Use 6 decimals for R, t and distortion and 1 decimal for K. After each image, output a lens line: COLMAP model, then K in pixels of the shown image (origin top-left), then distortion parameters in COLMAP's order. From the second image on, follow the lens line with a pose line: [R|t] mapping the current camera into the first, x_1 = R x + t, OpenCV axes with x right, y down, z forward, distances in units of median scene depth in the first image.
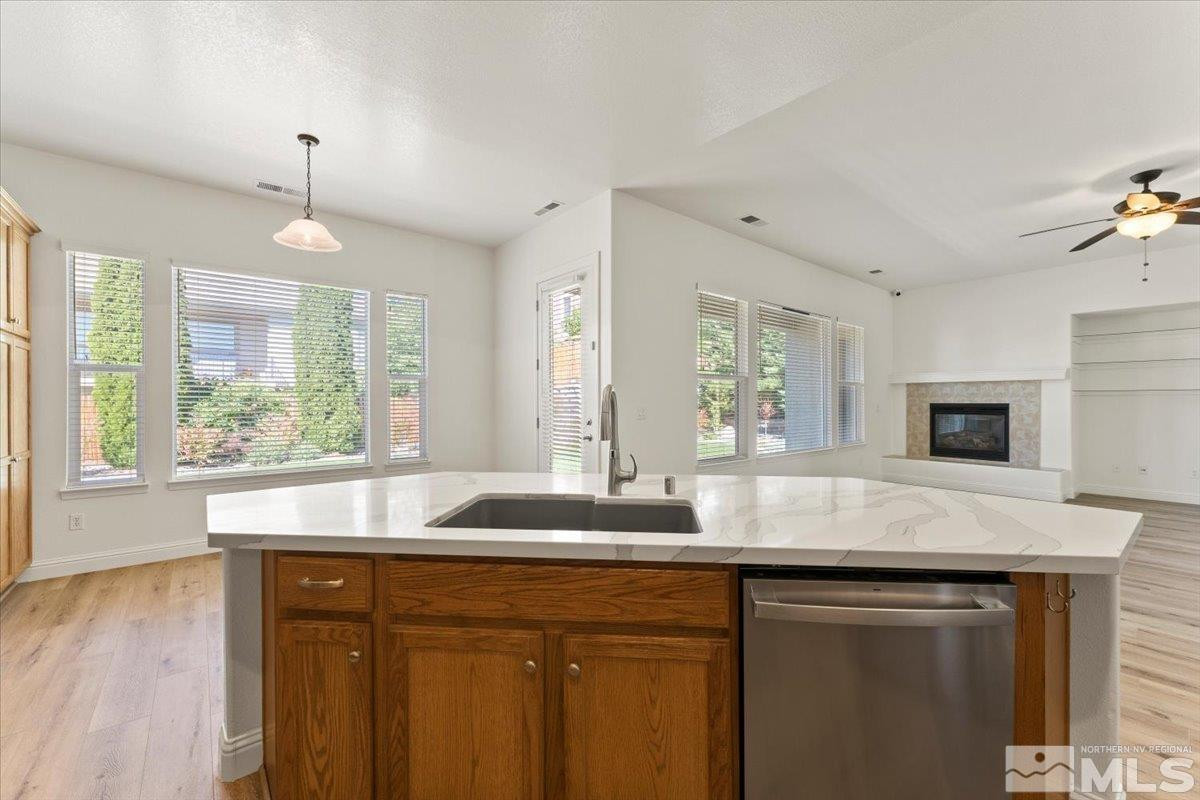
lens RADIAL K [[488.1, 0, 605.6], [0, 488.1, 405.4], [0, 0, 1]] dist [0.000333, 0.000948]
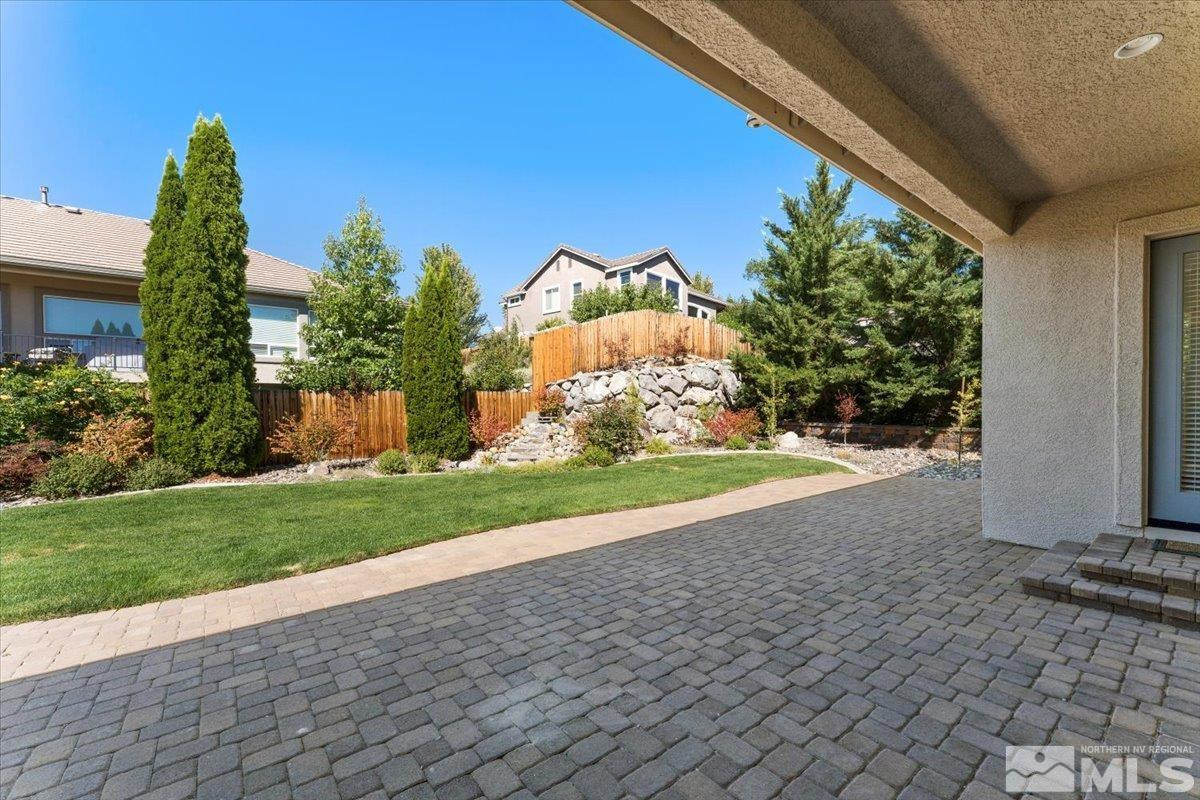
lens RADIAL K [[488.1, 0, 603.4], [0, 488.1, 404.1], [0, 0, 1]] dist [0.000333, 0.000948]
pose [[0.999437, -0.002401, -0.033463, -0.002375], [0.002193, 0.999978, -0.006243, 0.005348], [0.033477, 0.006166, 0.999420, 0.273816]]
